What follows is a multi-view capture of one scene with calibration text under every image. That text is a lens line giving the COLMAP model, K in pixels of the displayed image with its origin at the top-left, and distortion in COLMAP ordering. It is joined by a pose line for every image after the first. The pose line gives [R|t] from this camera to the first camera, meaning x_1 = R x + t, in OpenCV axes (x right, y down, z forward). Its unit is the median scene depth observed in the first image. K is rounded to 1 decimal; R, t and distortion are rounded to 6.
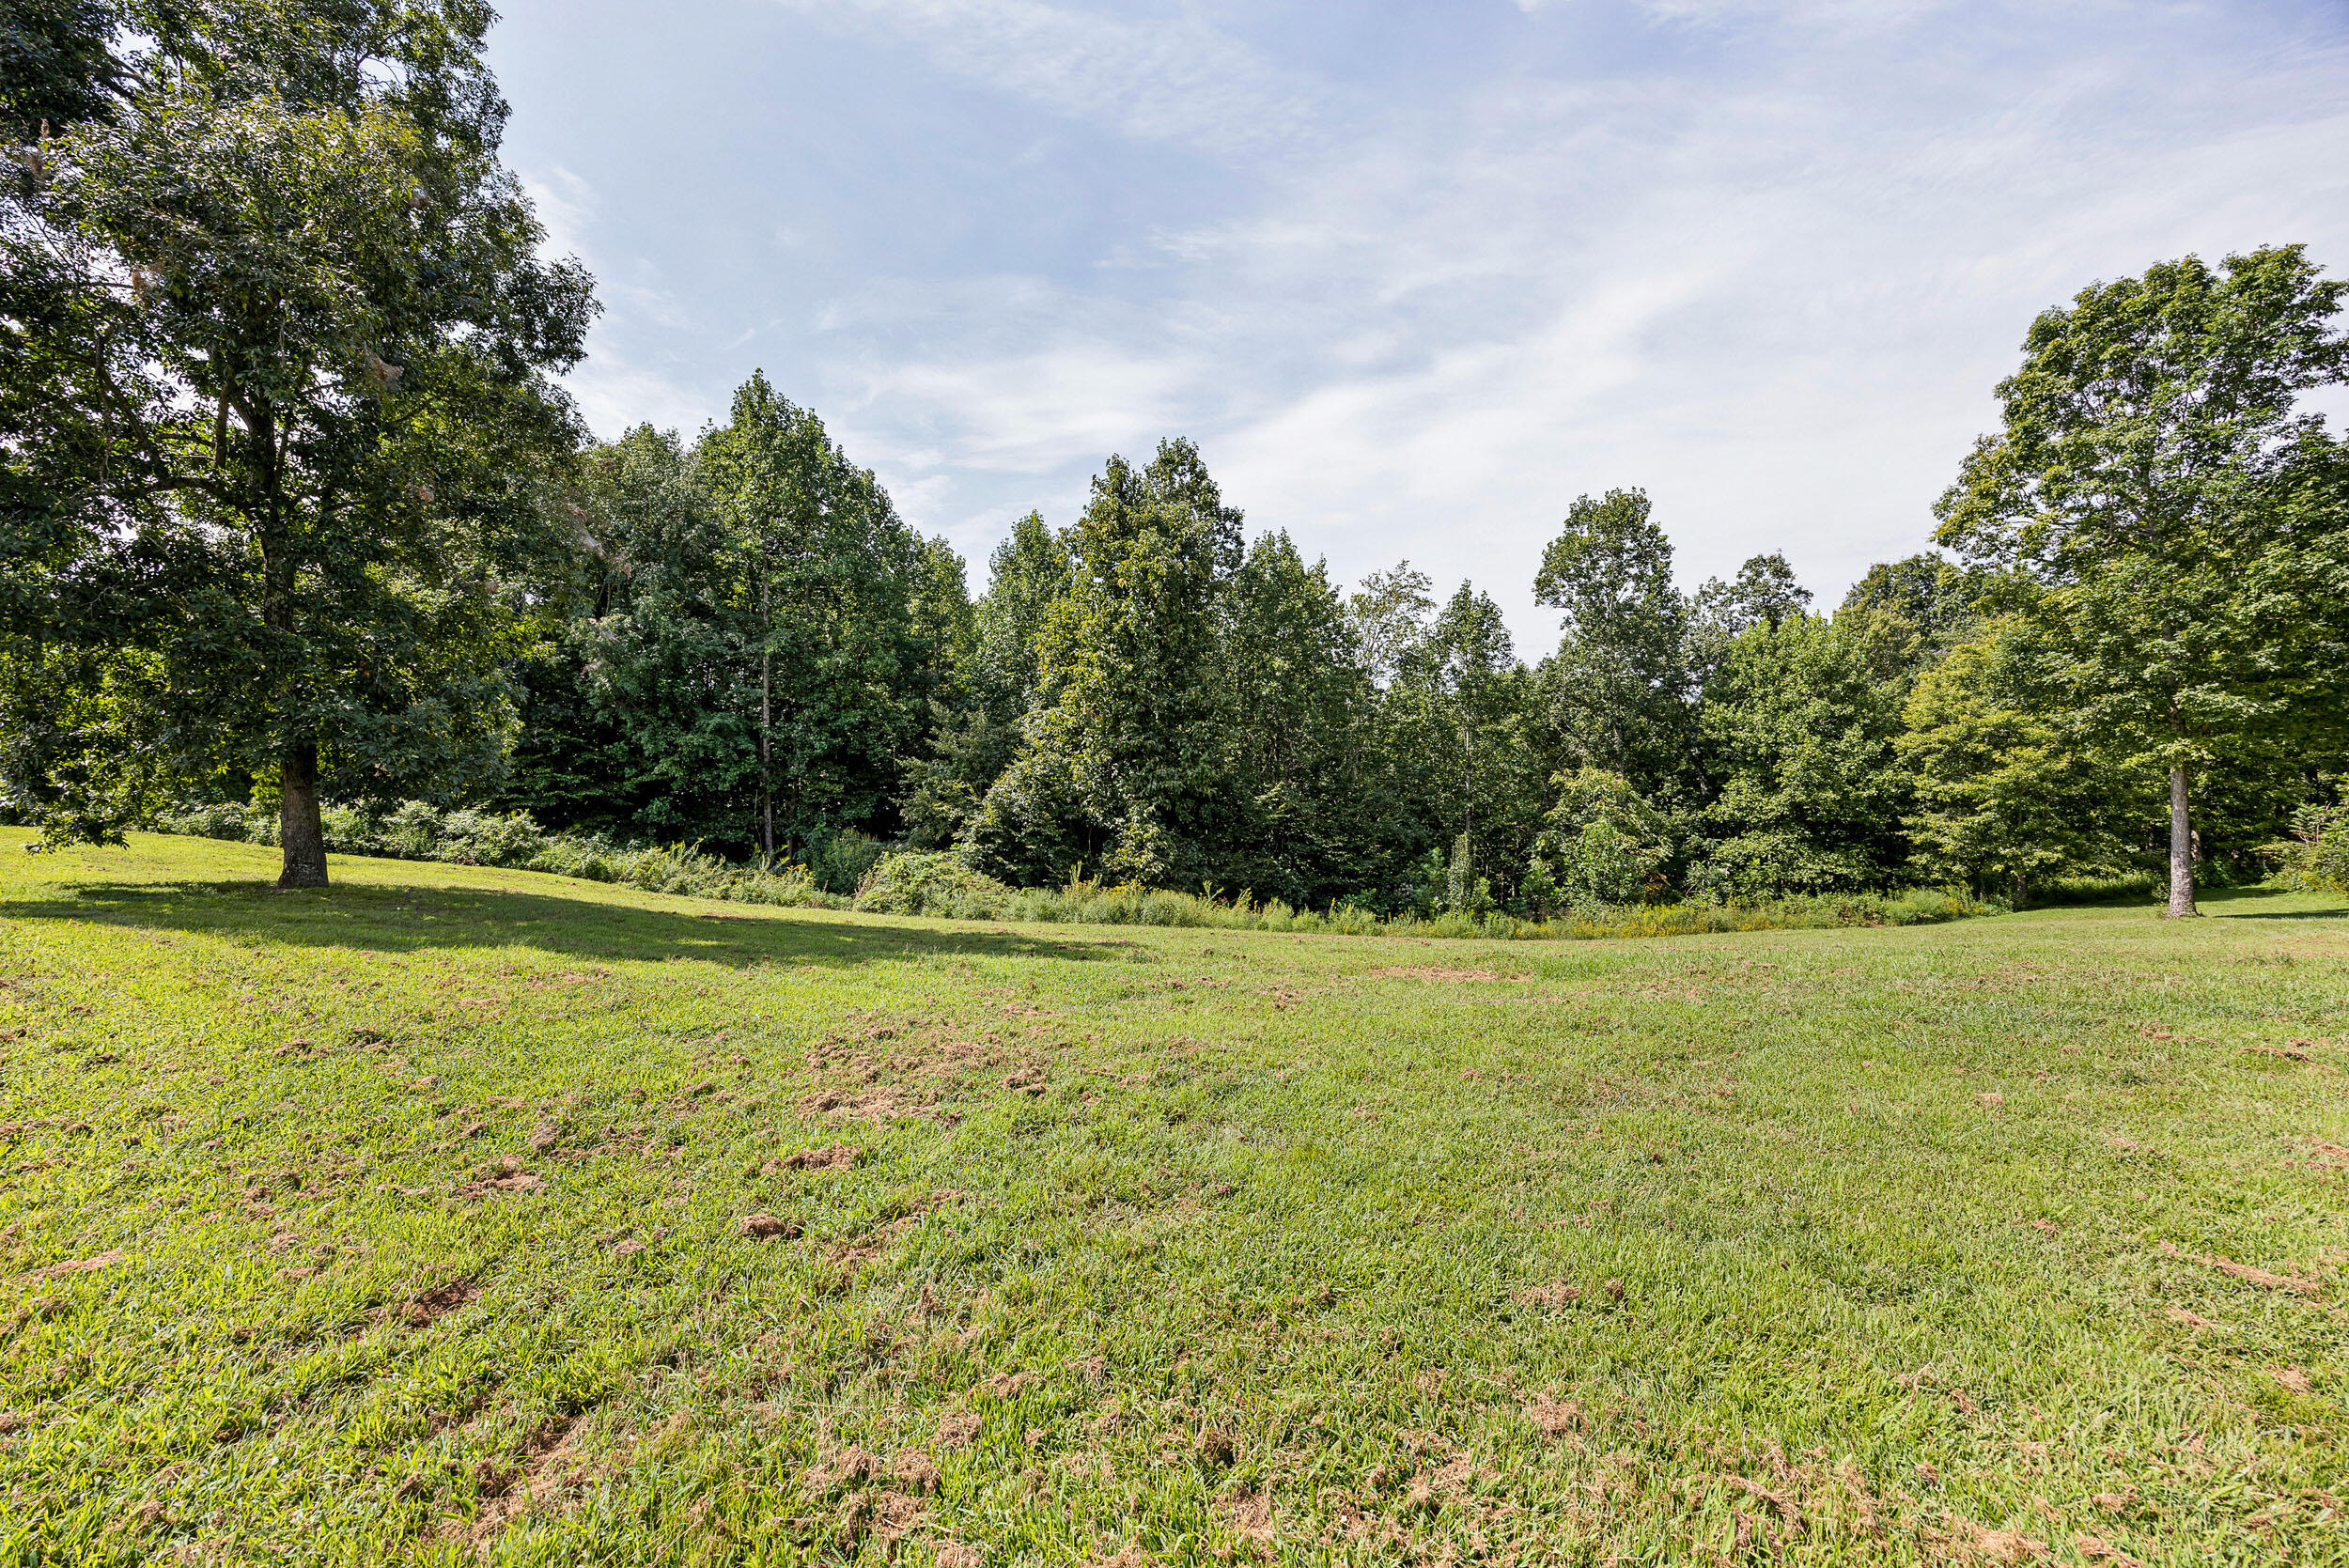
lens RADIAL K [[935.0, 0, 1166.6], [0, 935.0, 781.9], [0, 0, 1]] dist [-0.005316, -0.000336]
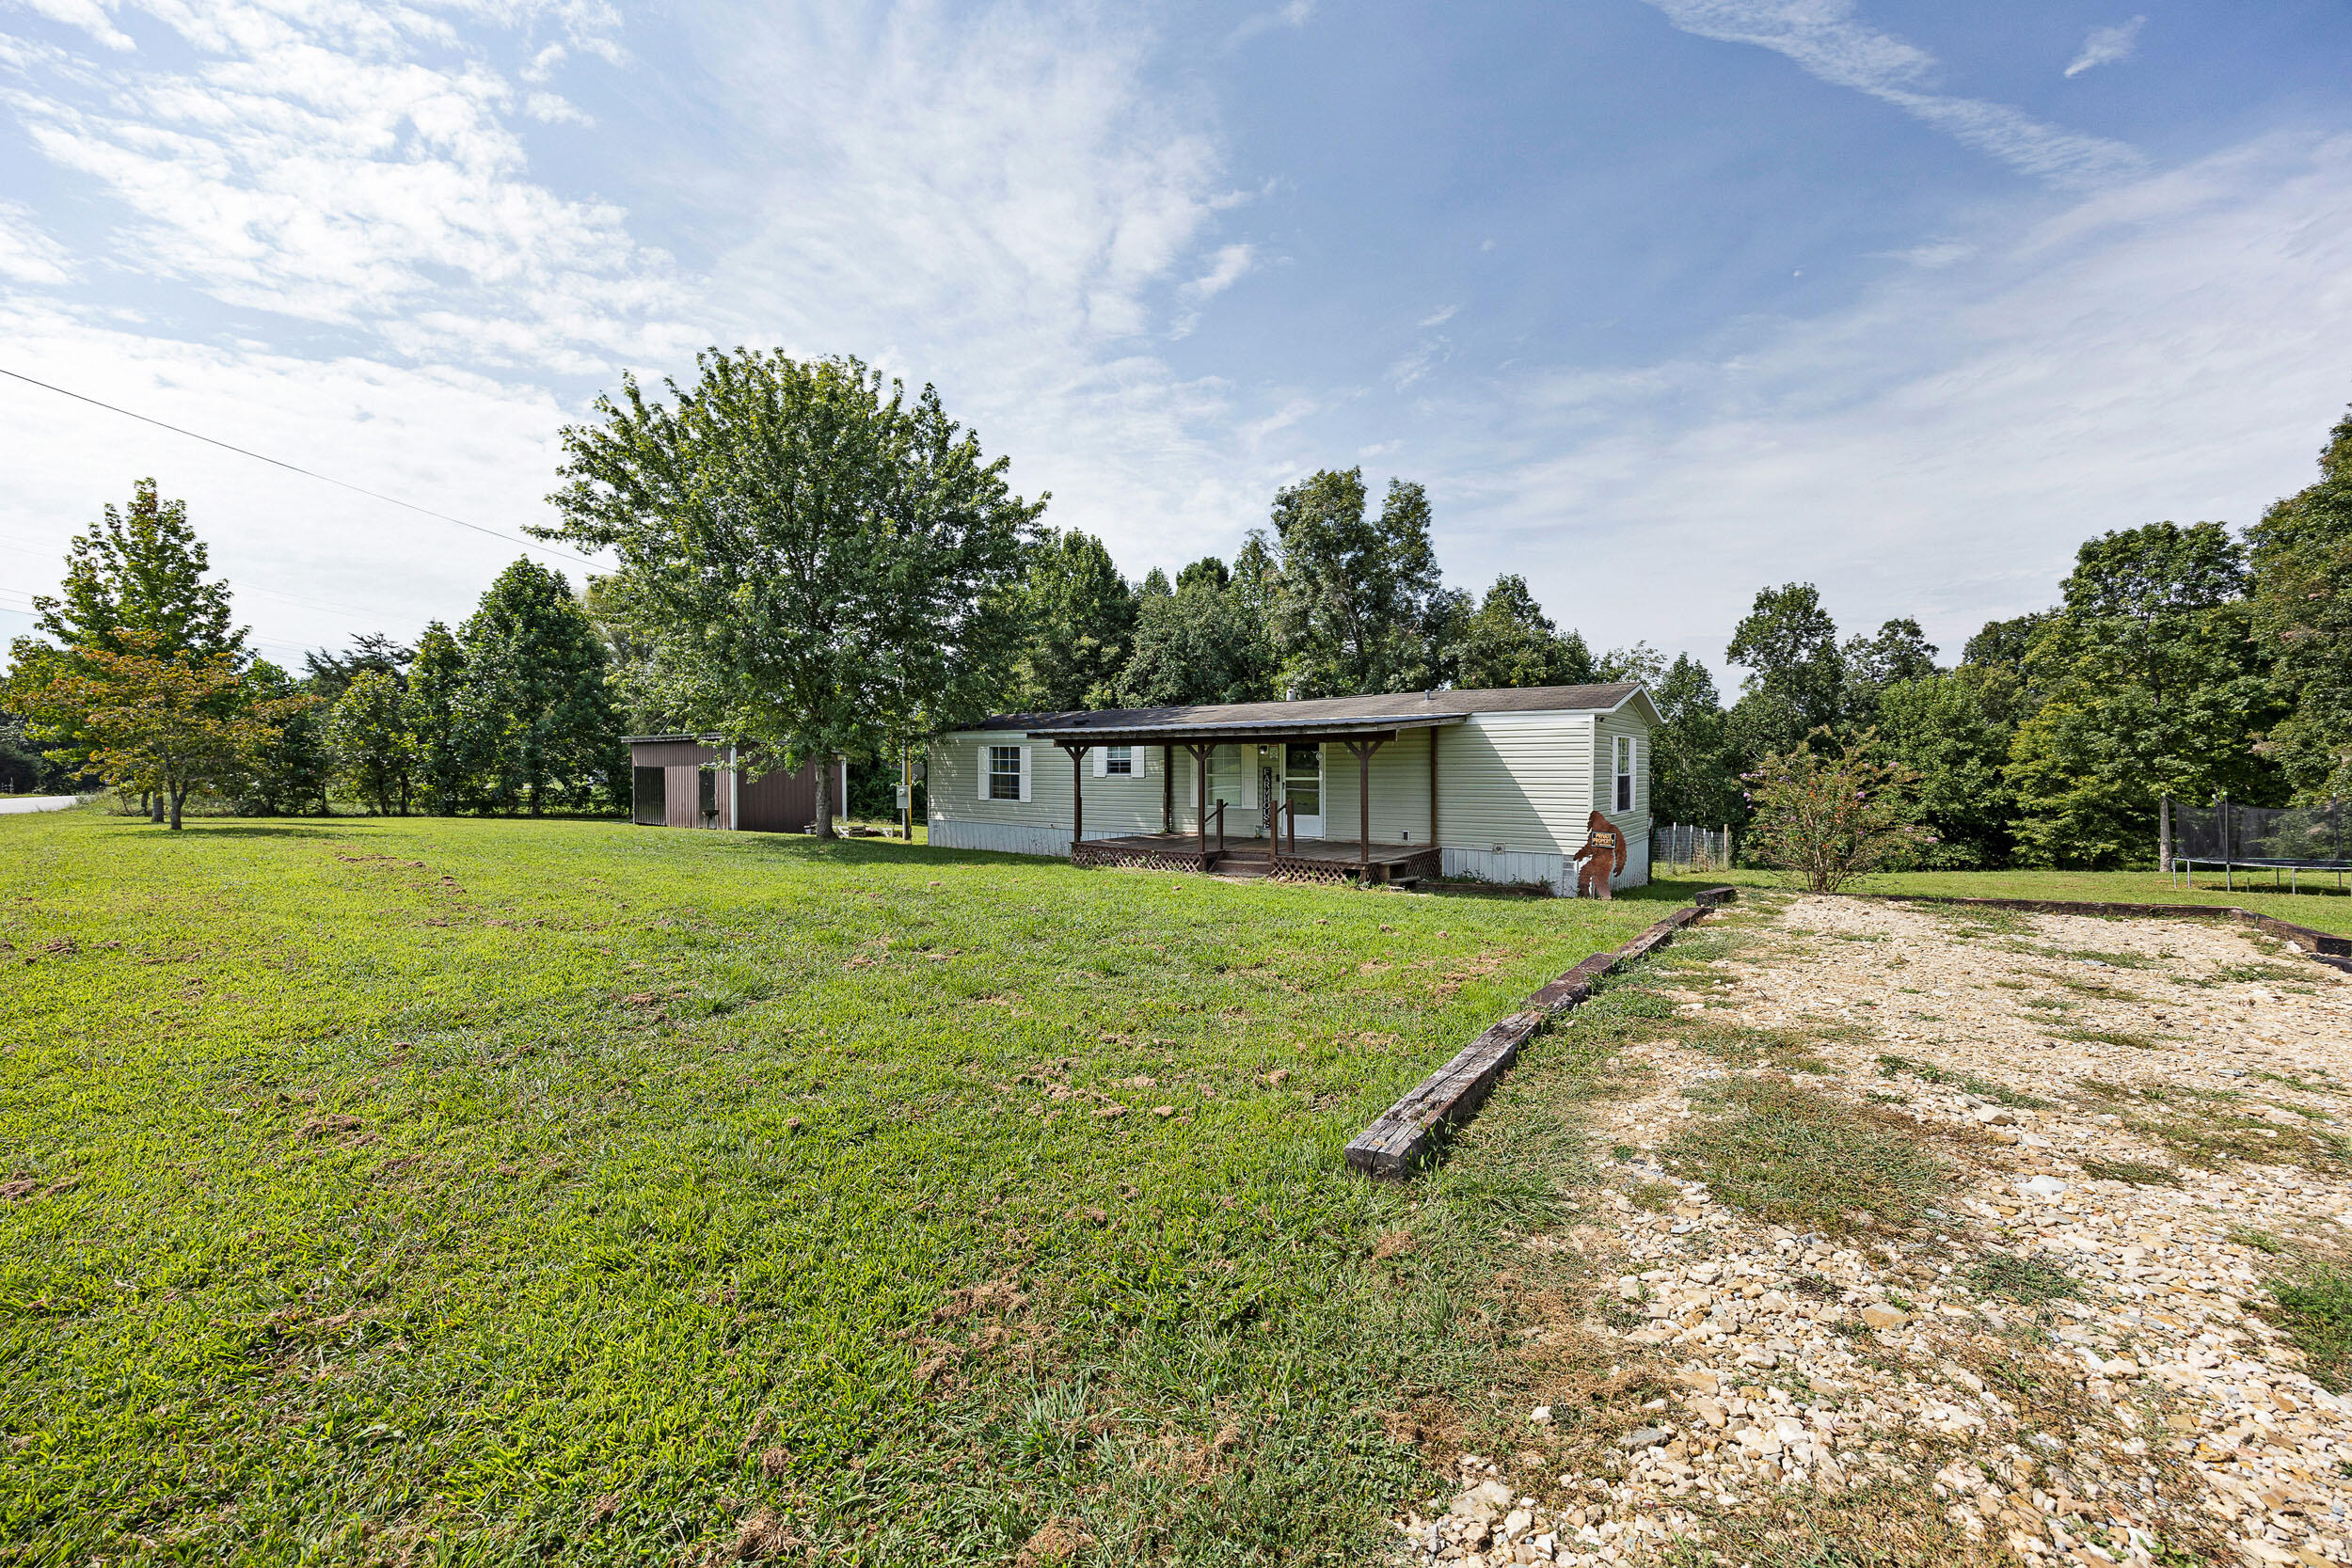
lens RADIAL K [[936.1, 0, 1187.7], [0, 936.1, 778.7], [0, 0, 1]] dist [-0.005316, -0.000336]
pose [[0.998199, -0.004074, -0.059844, -0.408338], [0.004098, 0.999992, 0.000268, -0.033647], [0.059843, -0.000513, 0.998208, -0.537034]]
